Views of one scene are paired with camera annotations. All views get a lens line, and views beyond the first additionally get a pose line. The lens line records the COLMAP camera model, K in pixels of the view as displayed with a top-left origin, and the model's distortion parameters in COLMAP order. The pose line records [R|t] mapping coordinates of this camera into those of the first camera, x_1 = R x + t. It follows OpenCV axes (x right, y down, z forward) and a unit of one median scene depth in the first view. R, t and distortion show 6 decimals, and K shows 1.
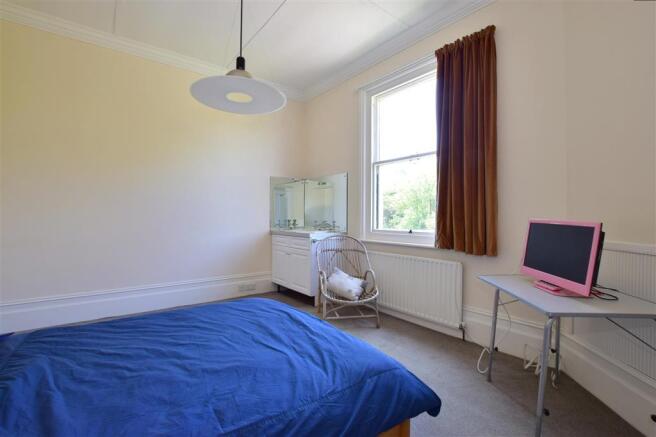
lens RADIAL K [[295.3, 0, 324.8], [0, 295.3, 217.7], [0, 0, 1]] dist [-0.023558, 0.000464]
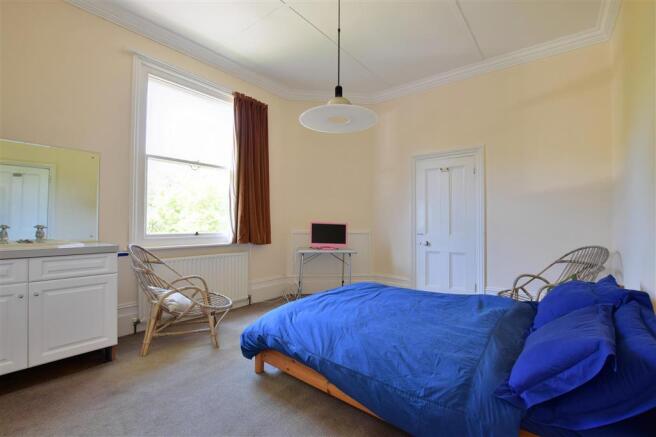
lens RADIAL K [[295.3, 0, 324.8], [0, 295.3, 217.7], [0, 0, 1]] dist [-0.023558, 0.000464]
pose [[-0.232050, 0.012764, 0.972620, -0.948344], [-0.002194, 0.999904, -0.013646, 0.003727], [-0.972701, -0.005301, -0.232000, 0.893133]]
